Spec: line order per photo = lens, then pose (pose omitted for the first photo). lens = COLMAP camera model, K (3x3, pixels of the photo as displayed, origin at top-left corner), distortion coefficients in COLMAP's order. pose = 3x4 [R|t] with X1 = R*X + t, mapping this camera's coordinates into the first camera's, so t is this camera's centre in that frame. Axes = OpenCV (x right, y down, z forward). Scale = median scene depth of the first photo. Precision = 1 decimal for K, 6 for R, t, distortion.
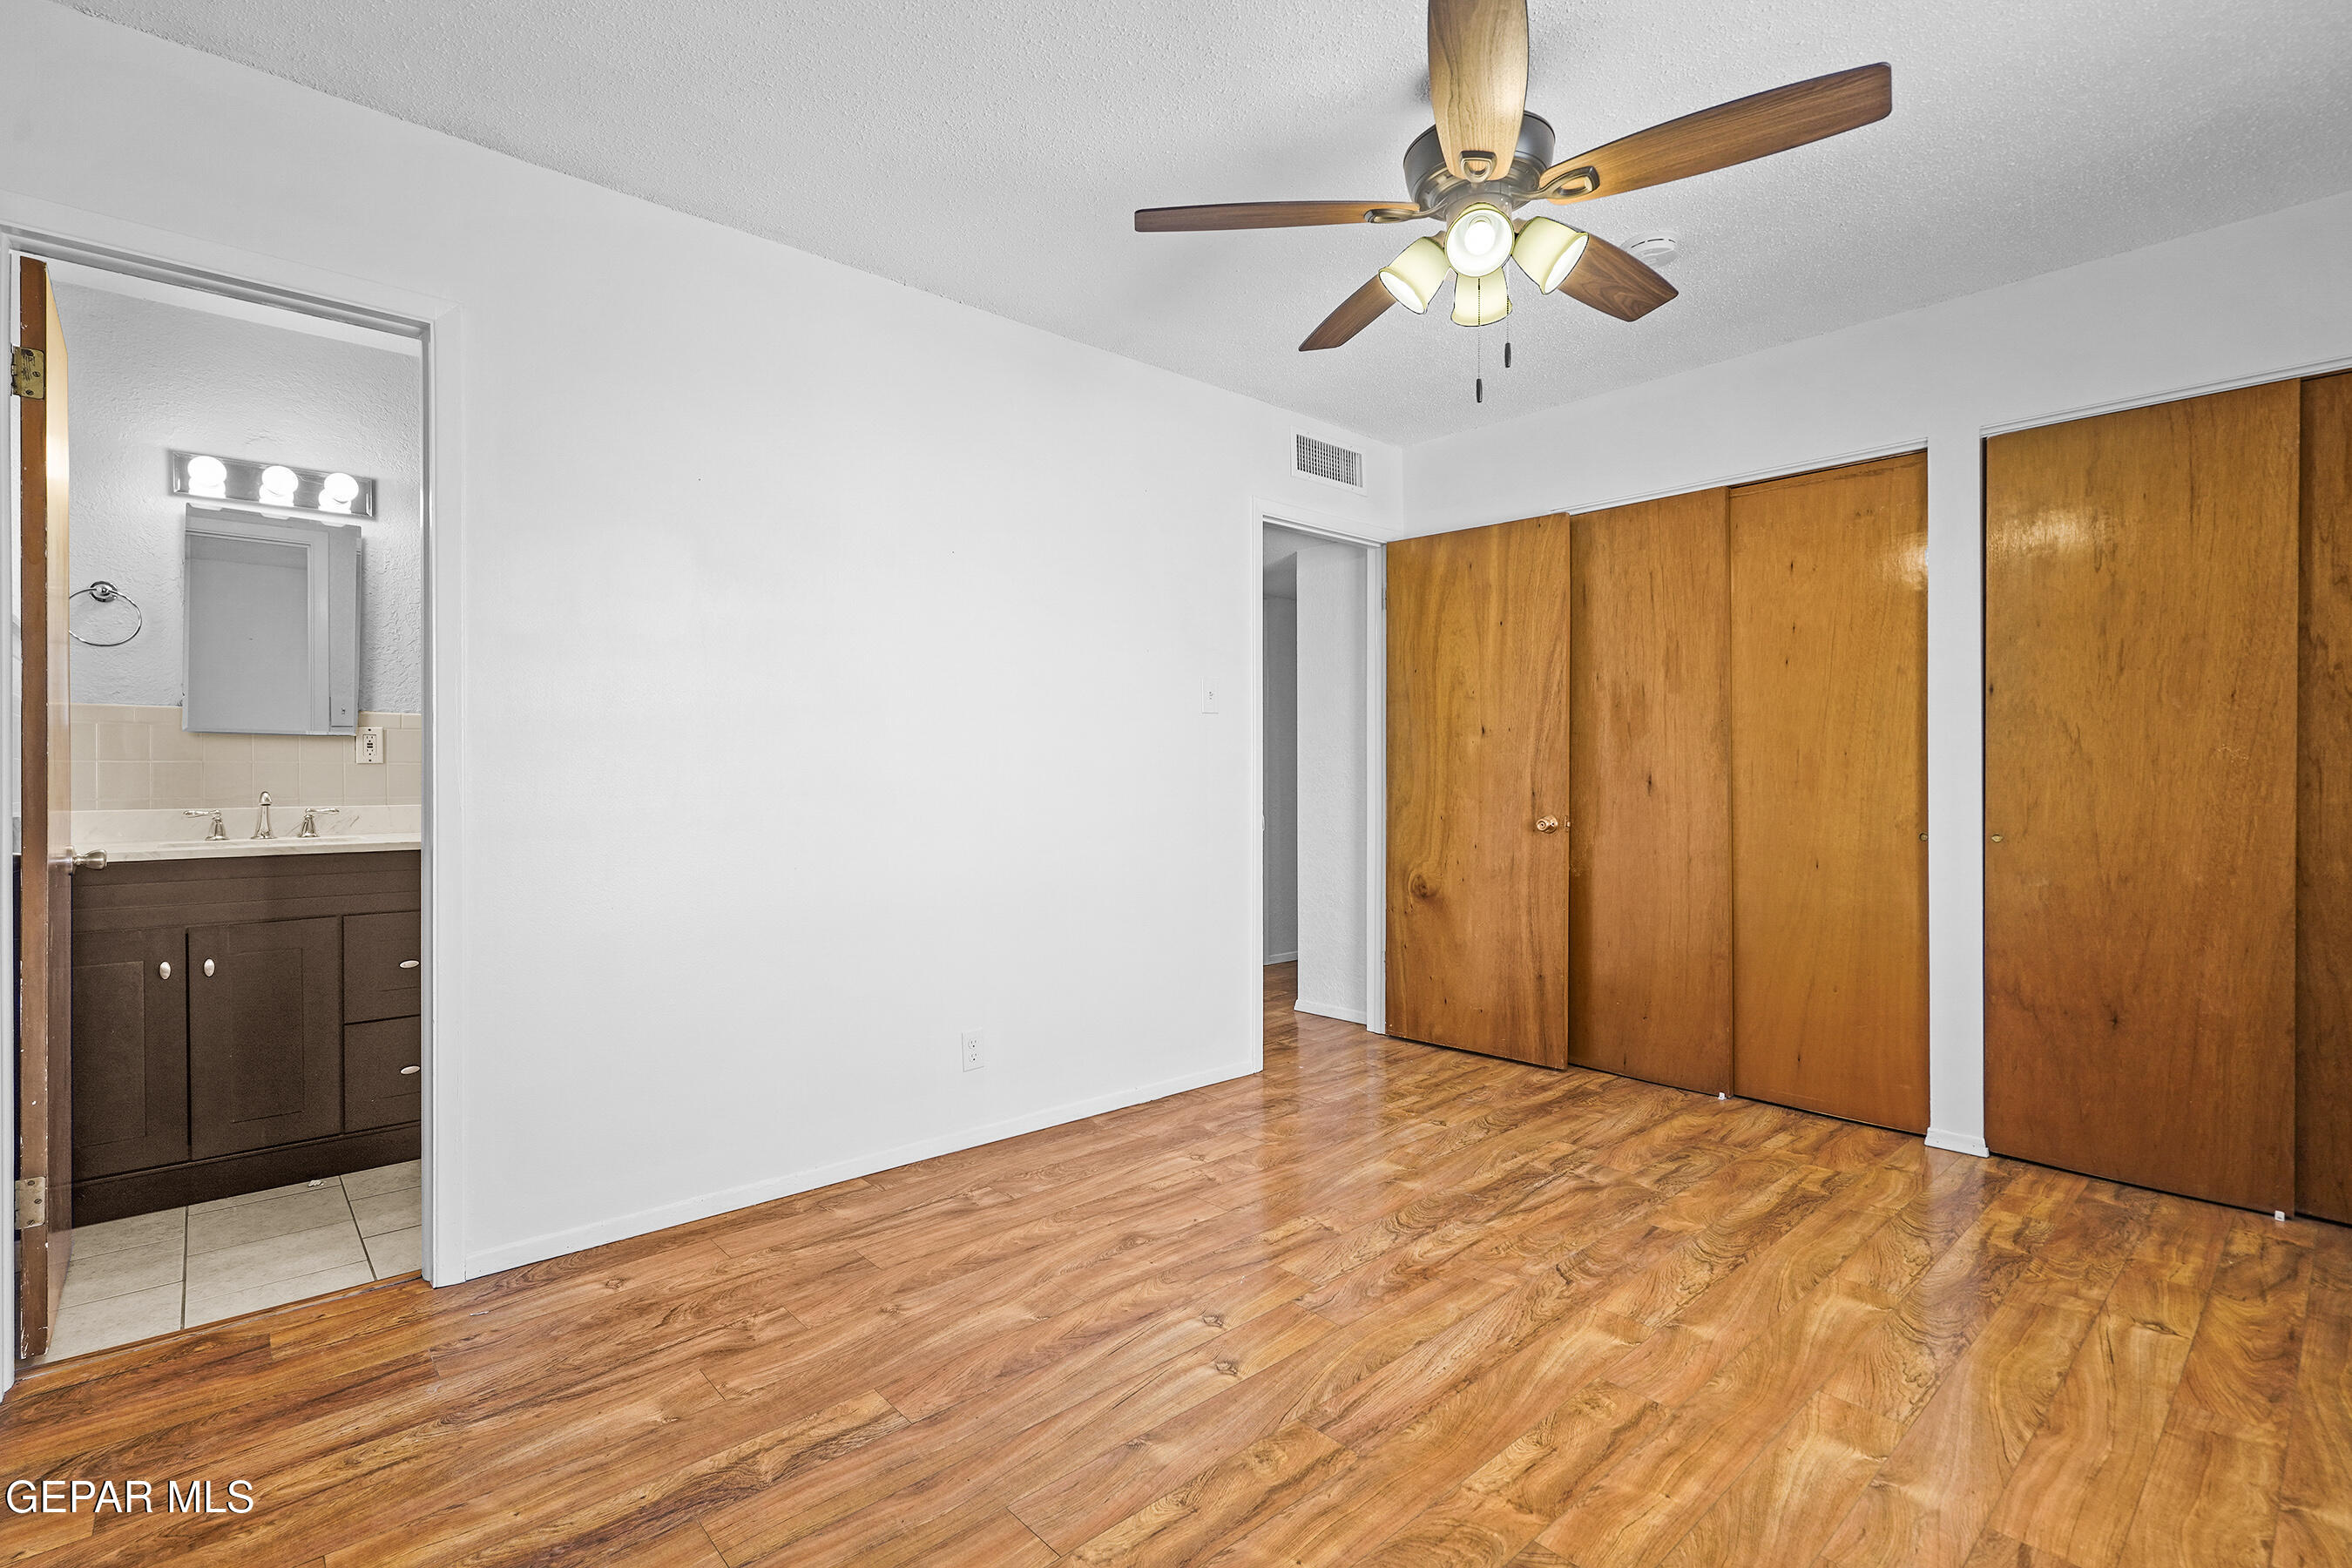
lens RADIAL K [[1082.2, 0, 1179.9], [0, 1082.2, 778.3], [0, 0, 1]] dist [-0.001990, 0.000780]
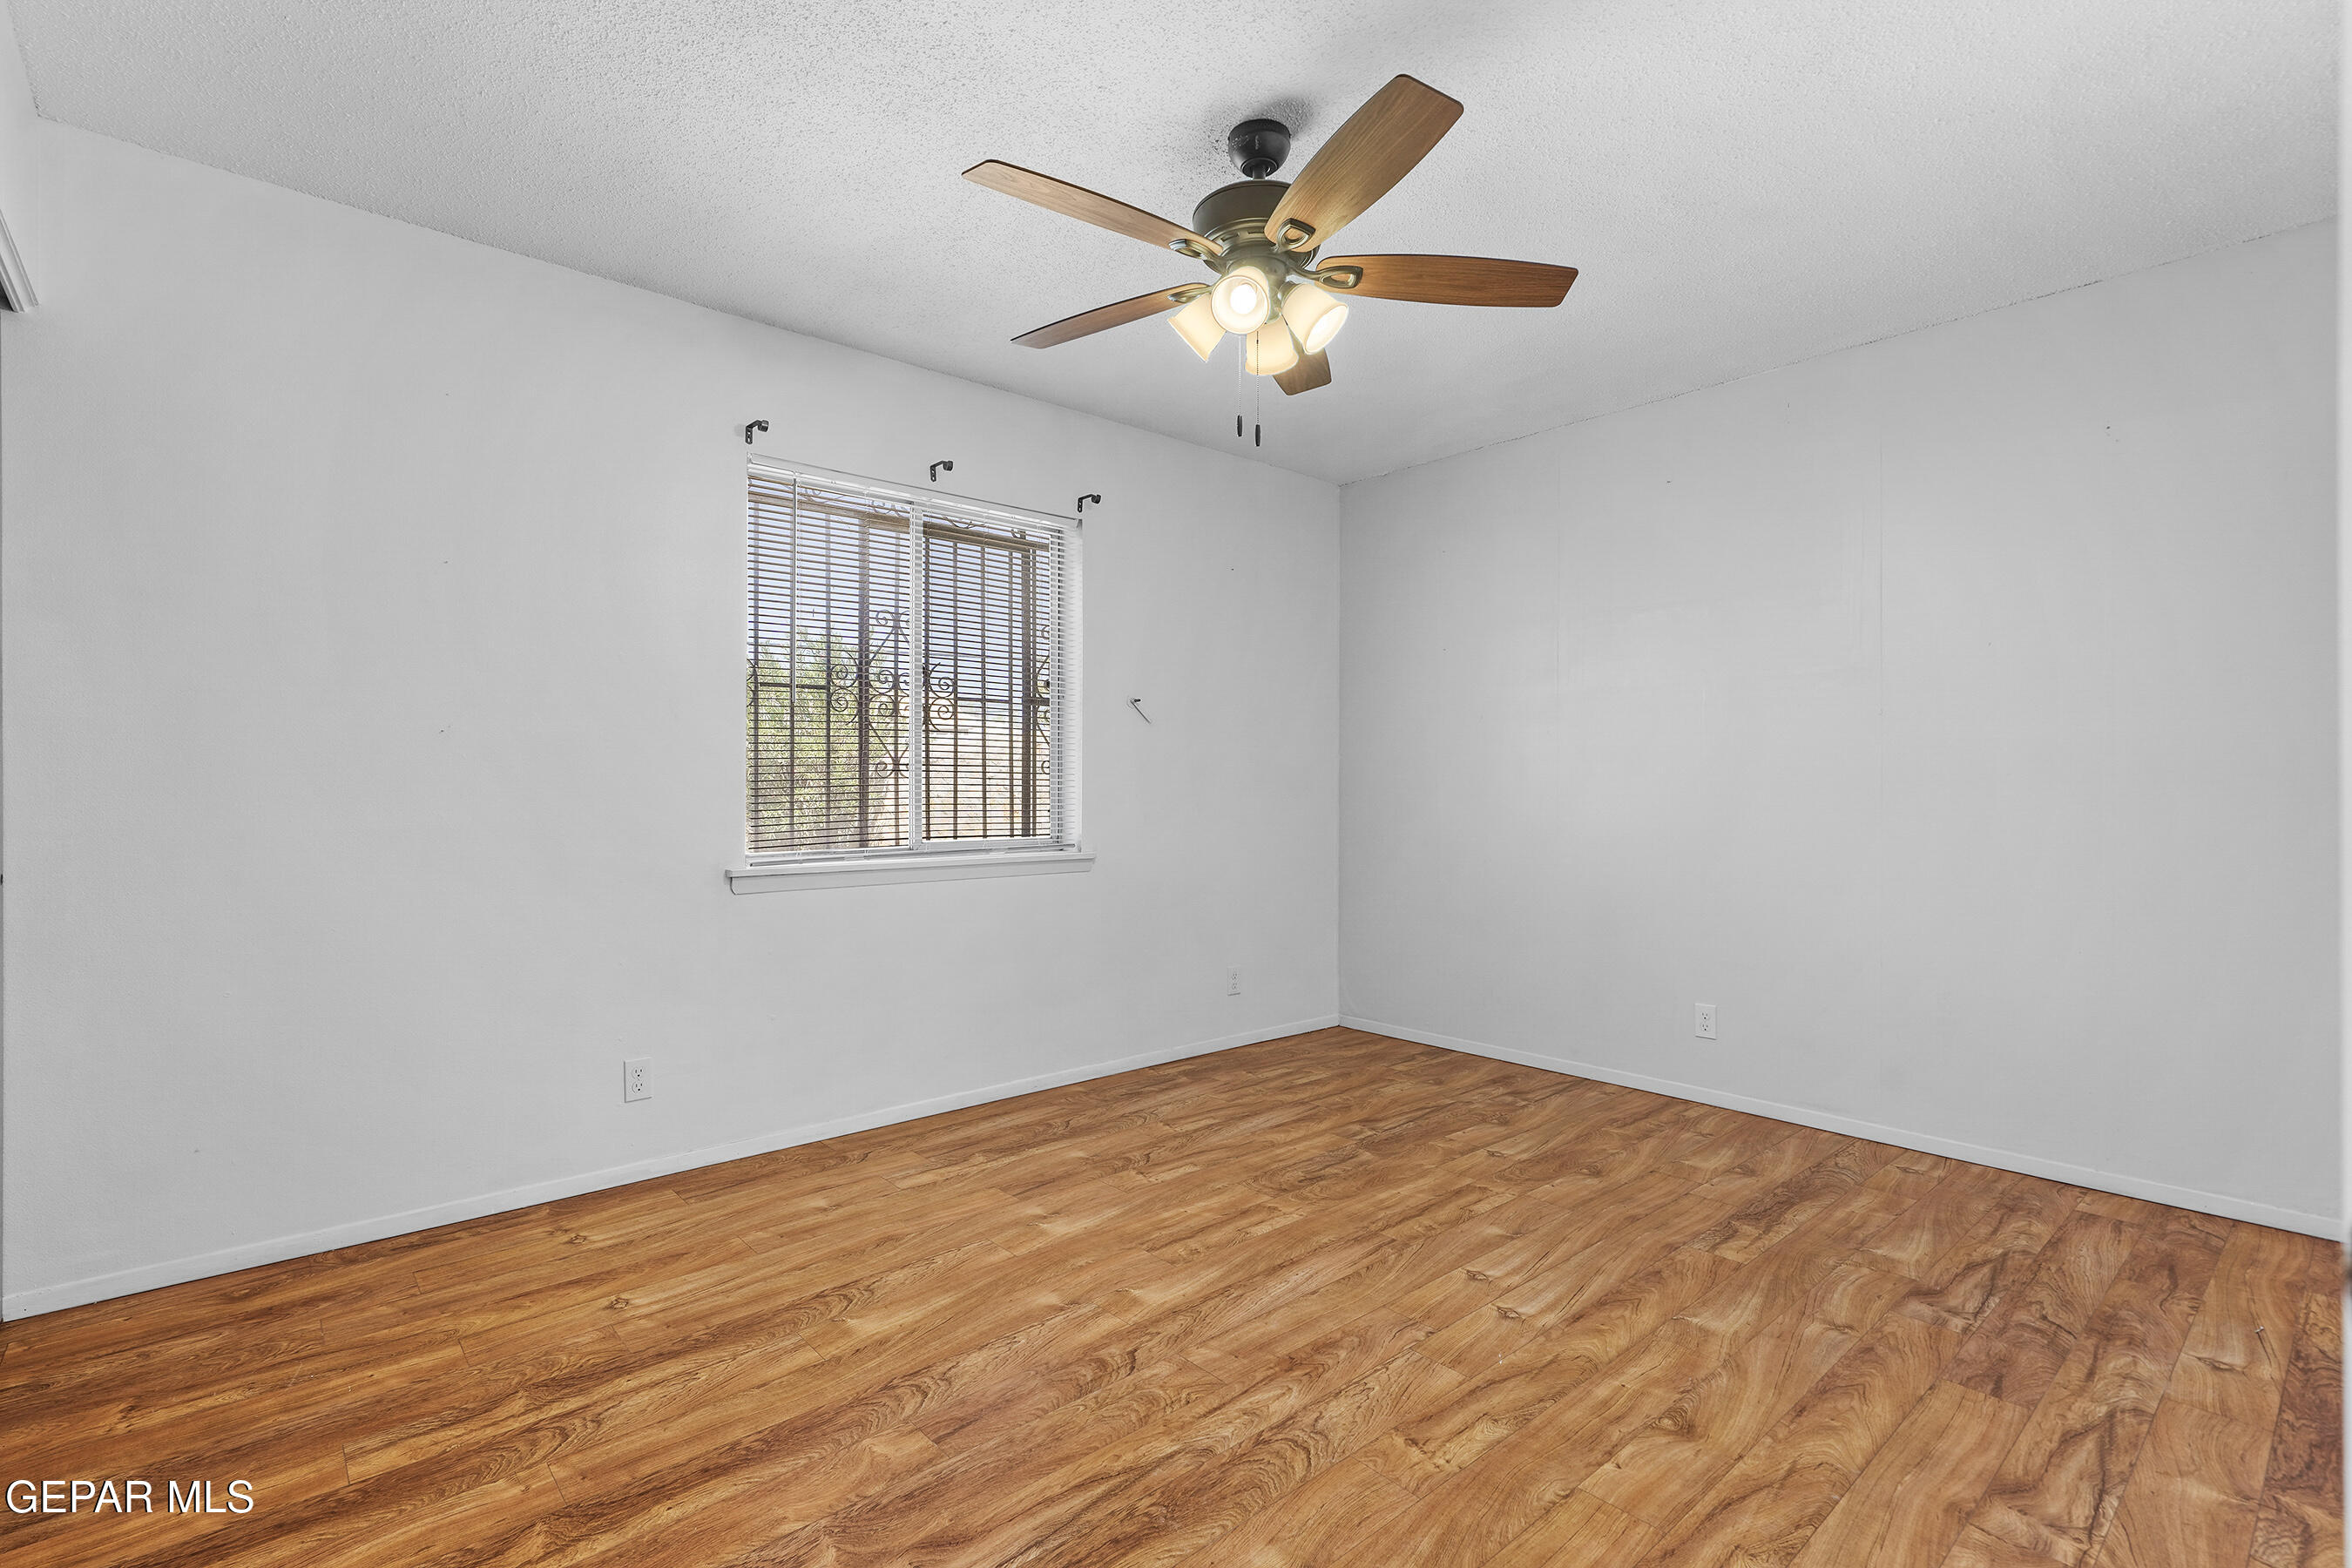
lens RADIAL K [[1082.2, 0, 1172.0], [0, 1082.2, 786.7], [0, 0, 1]] dist [-0.001990, 0.000780]
pose [[-0.999879, 0.001046, 0.015538, 0.323898], [0.001050, 0.999999, 0.000267, -0.003326], [-0.015538, 0.000284, -0.999879, 1.963586]]
